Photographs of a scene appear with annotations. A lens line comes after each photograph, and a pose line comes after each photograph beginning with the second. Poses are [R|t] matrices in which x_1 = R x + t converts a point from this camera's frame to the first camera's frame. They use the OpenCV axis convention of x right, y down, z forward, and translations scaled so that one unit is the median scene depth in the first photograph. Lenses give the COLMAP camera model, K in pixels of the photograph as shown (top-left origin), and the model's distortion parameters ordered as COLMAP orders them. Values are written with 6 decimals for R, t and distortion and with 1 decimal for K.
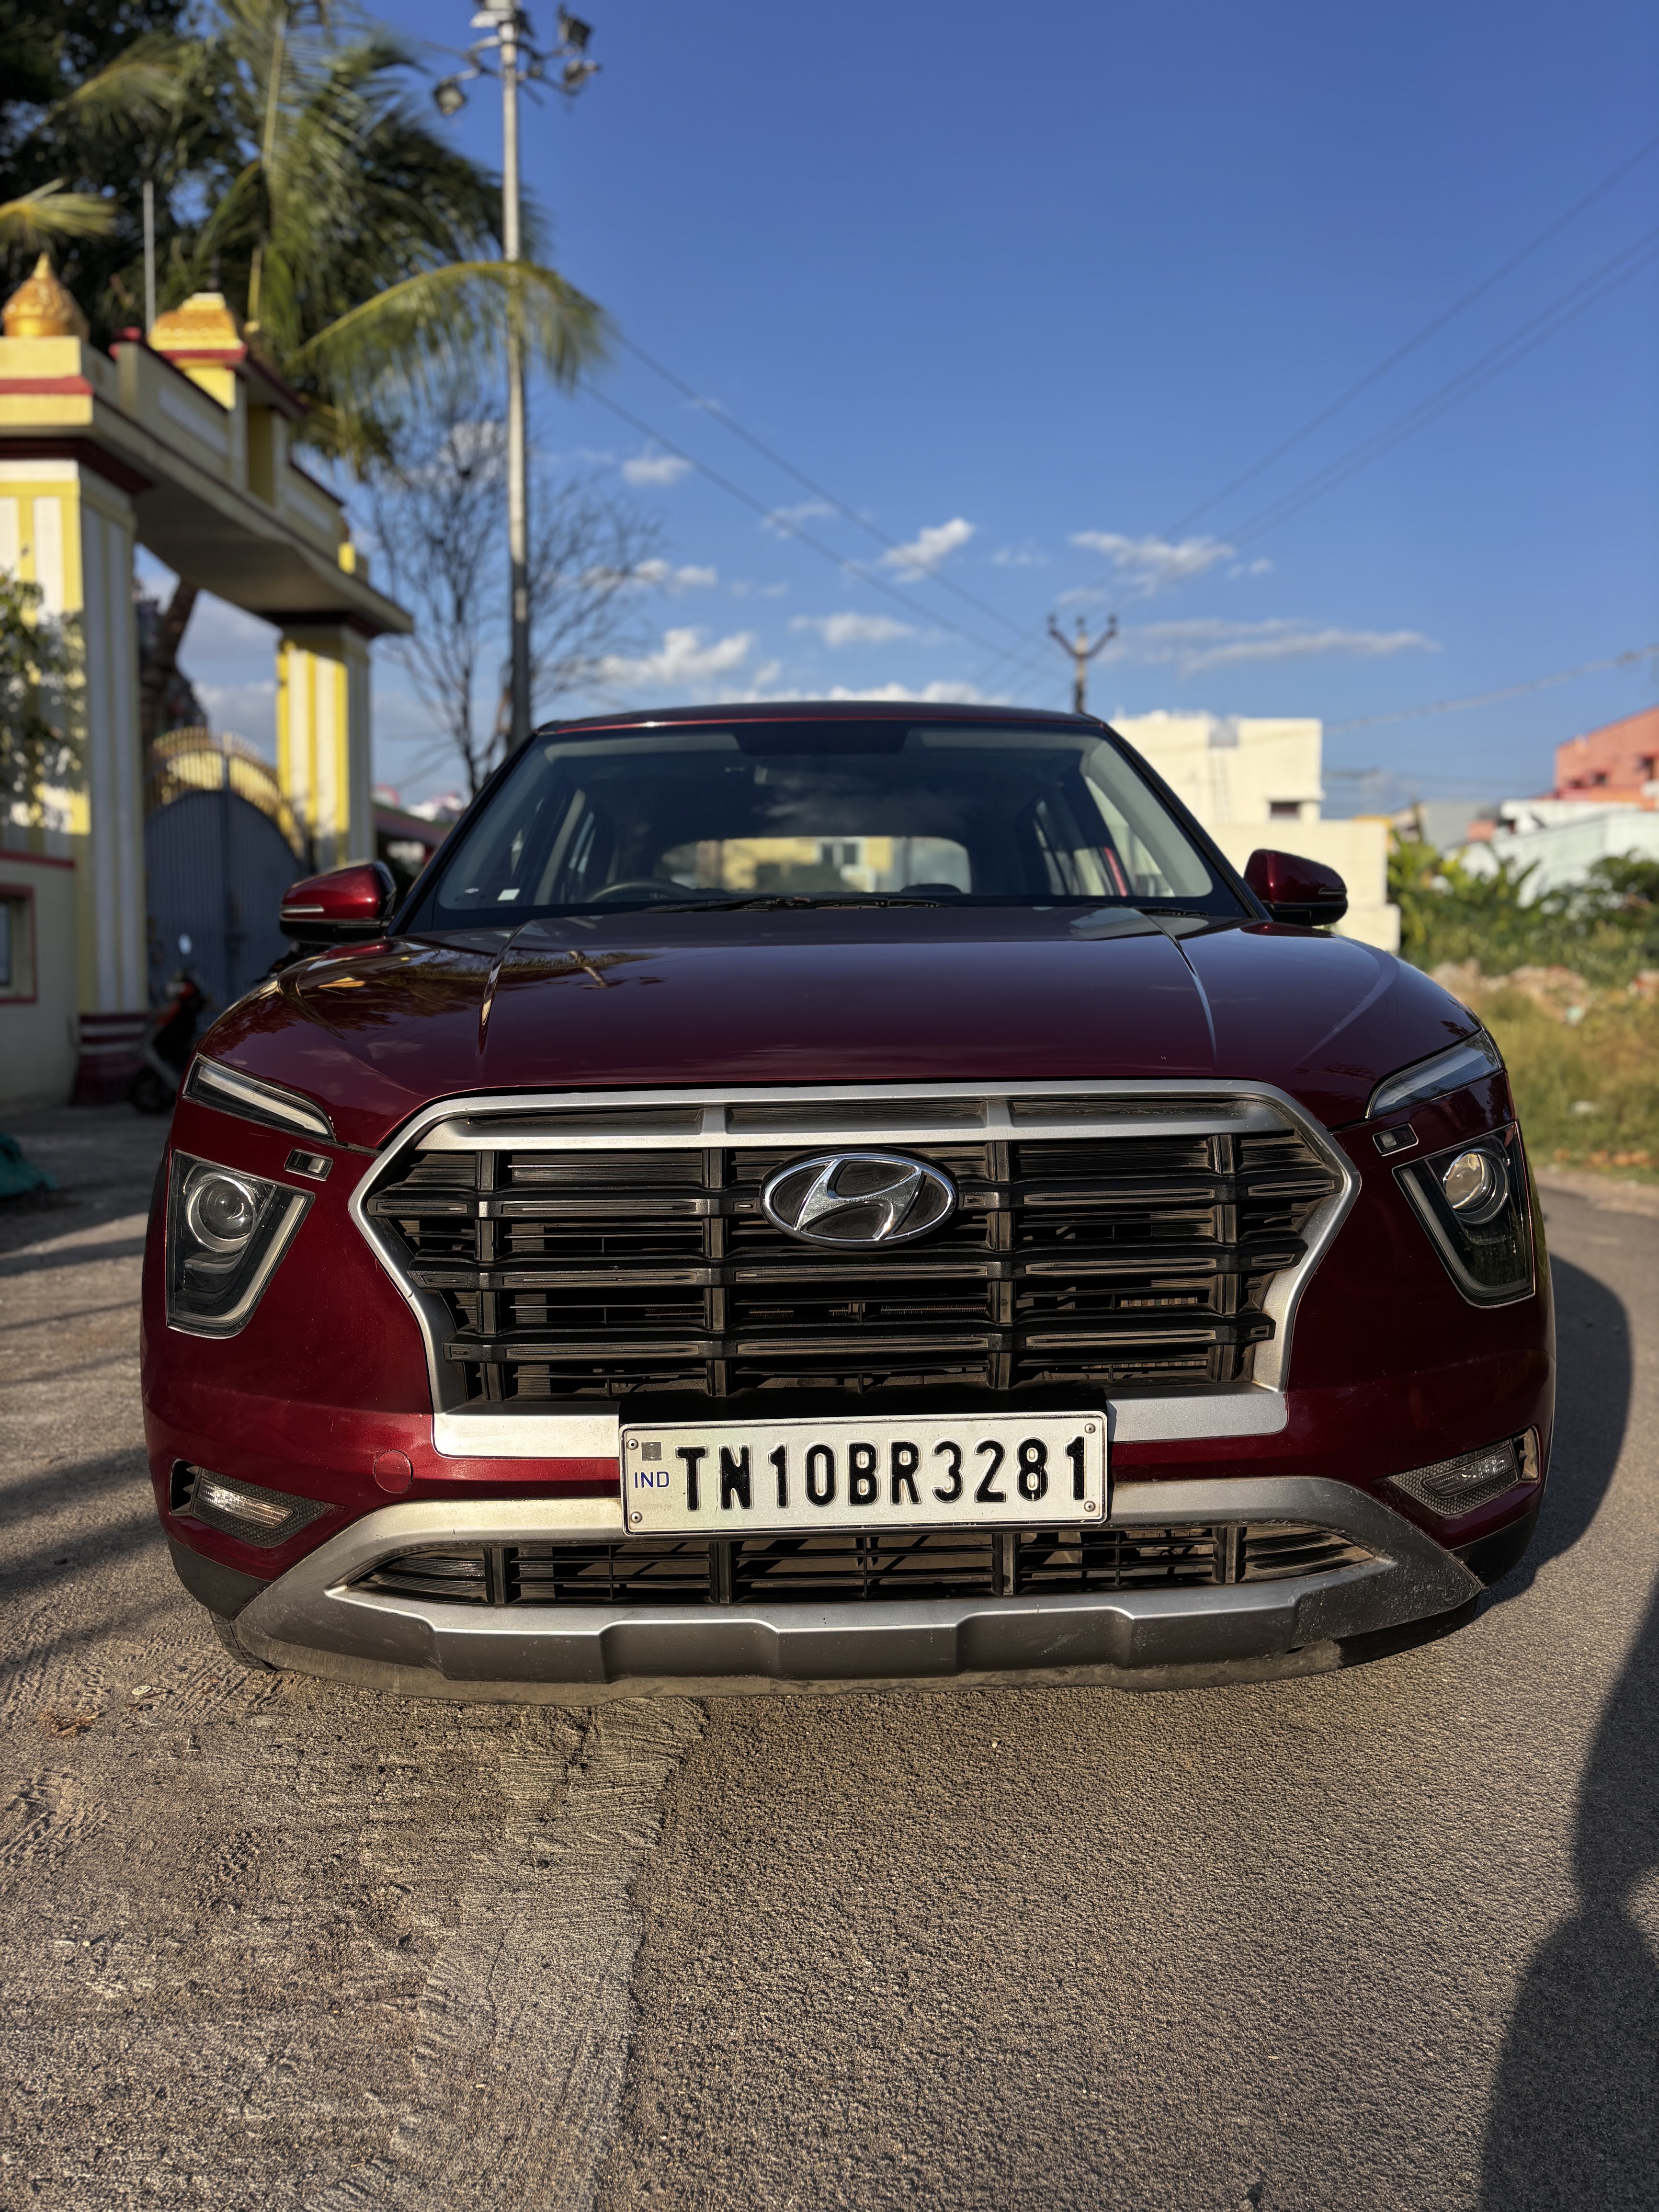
lens RADIAL K [[1653.0, 0, 829.5], [0, 1653.0, 1106.0], [0, 0, 1]] dist [0.053442, -0.077020]
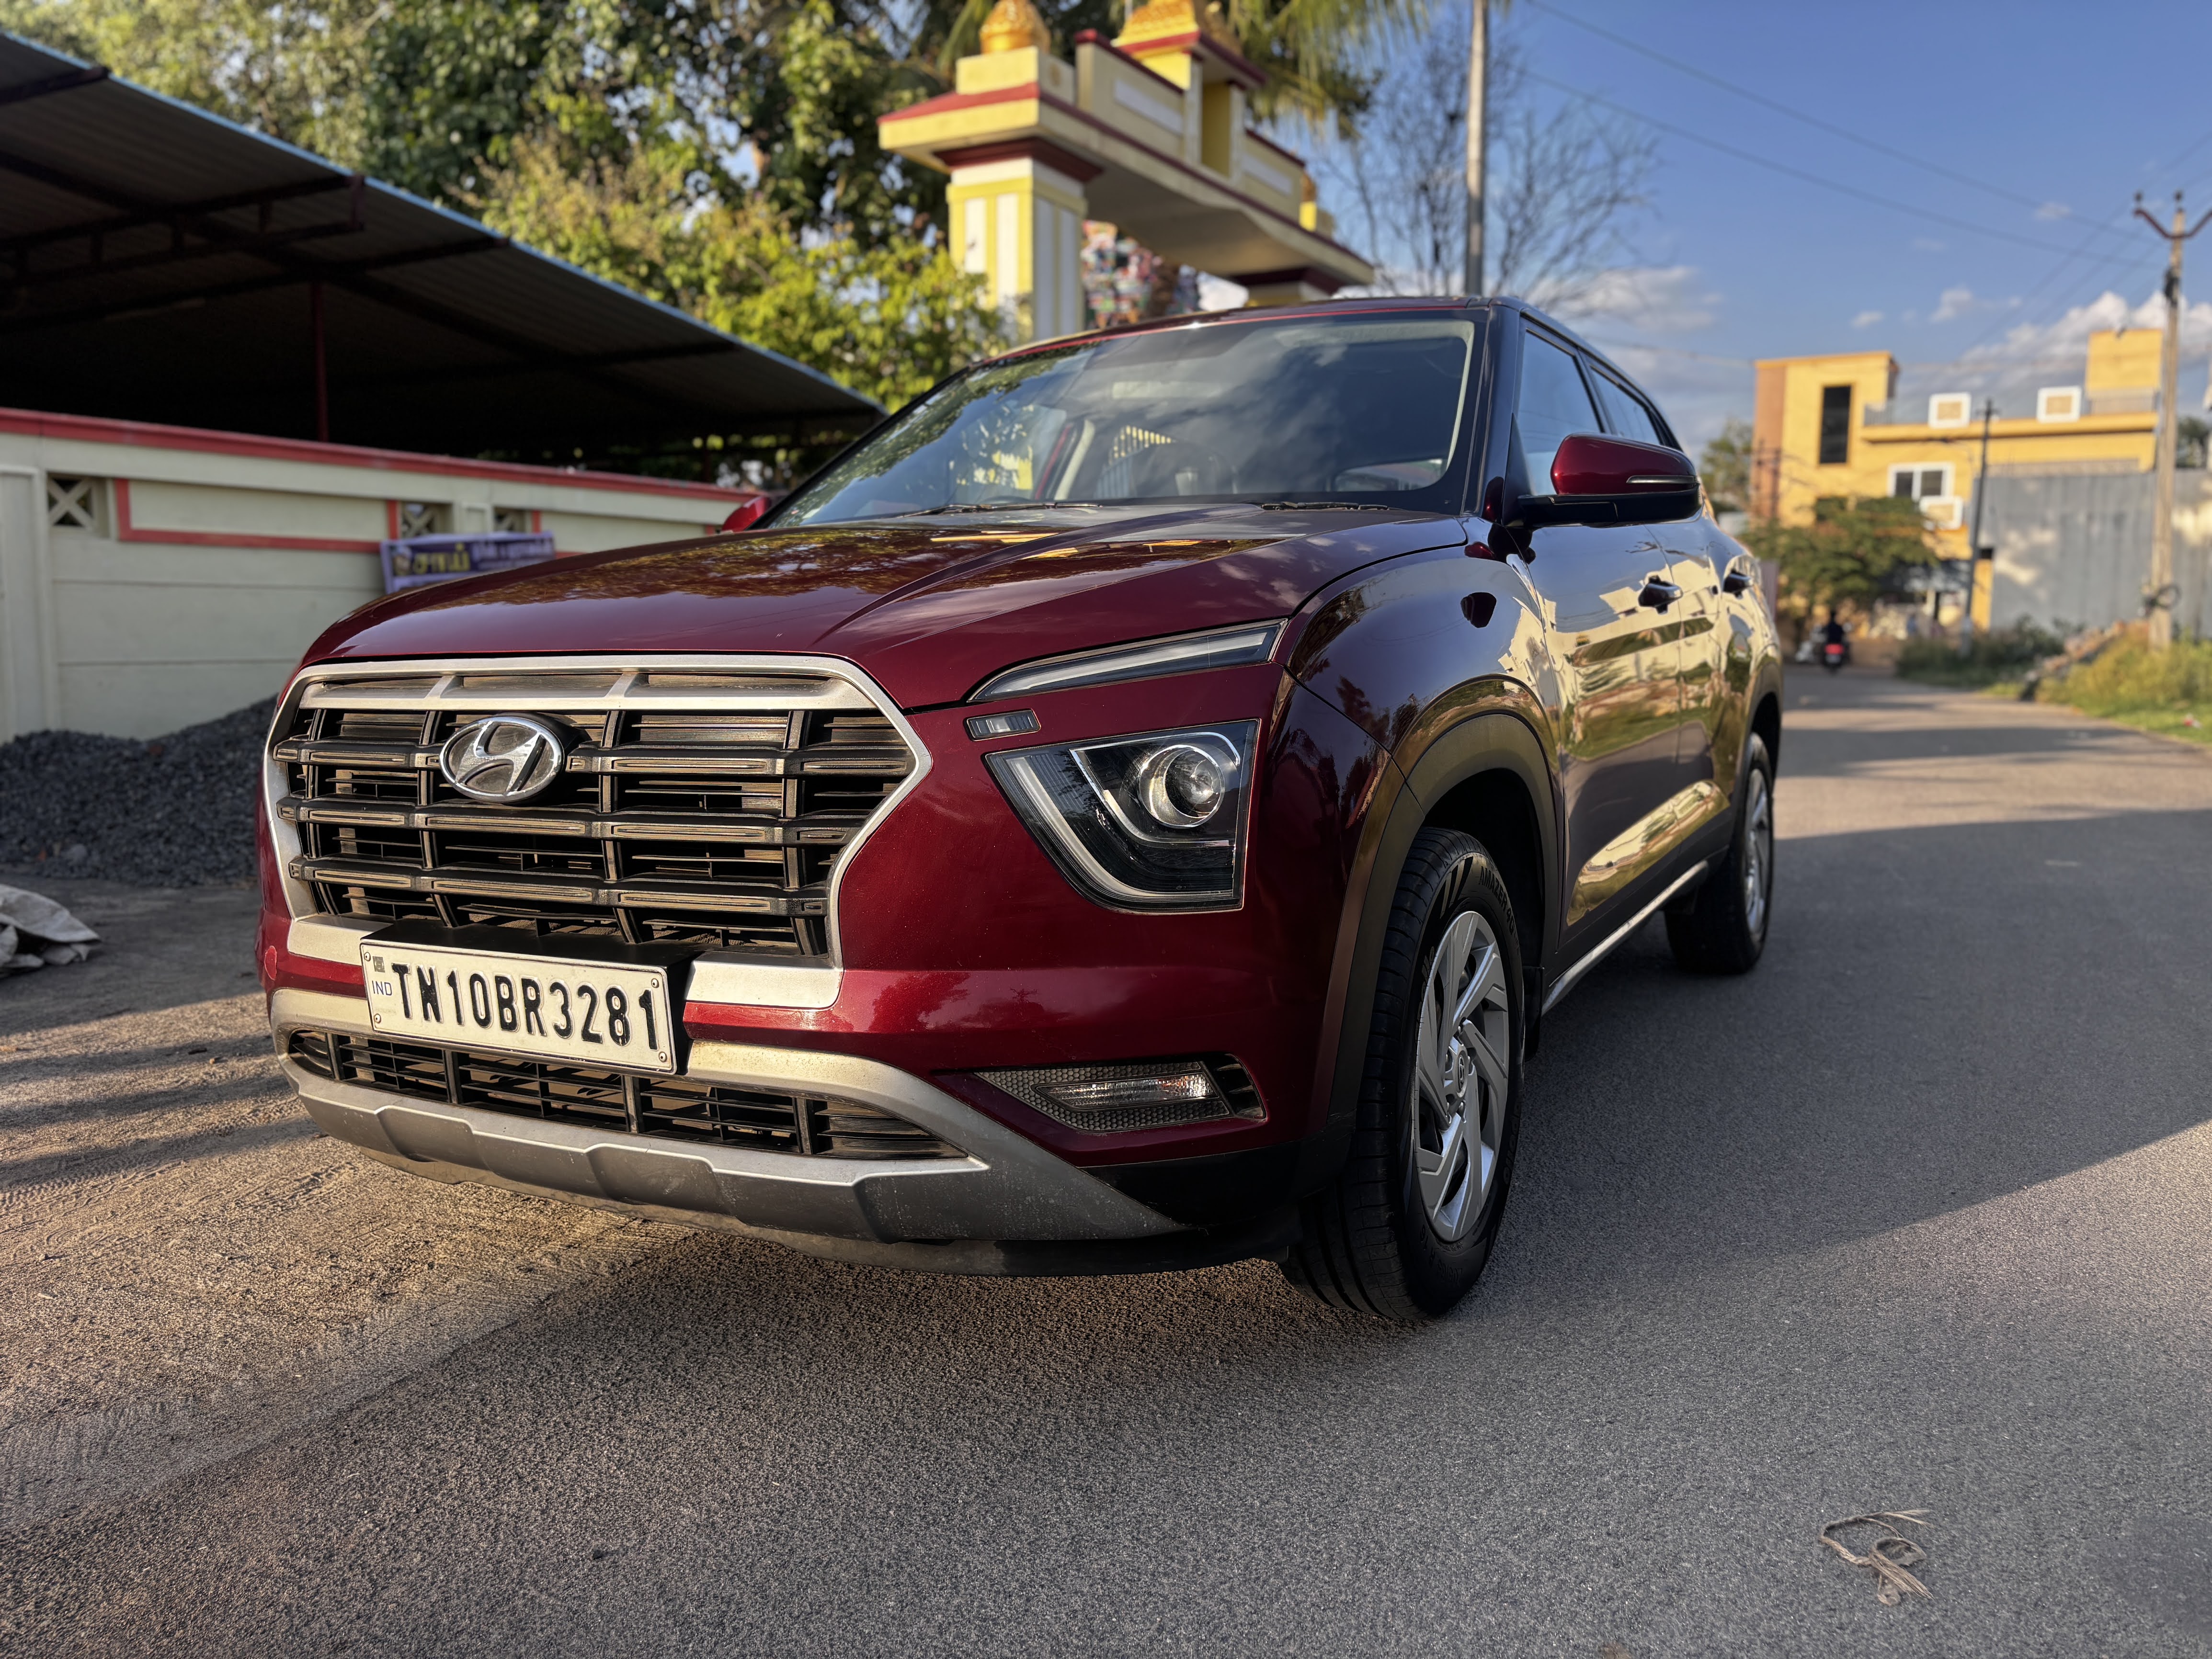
lens RADIAL K [[1620.4, 0, 1106.0], [0, 1620.4, 829.5], [0, 0, 1]] dist [0.009915, -0.022417]
pose [[0.884288, 0.061659, -0.462853, 0.846963], [-0.039682, 0.997581, 0.057081, 0.025053], [0.465252, -0.032109, 0.884595, 0.213929]]
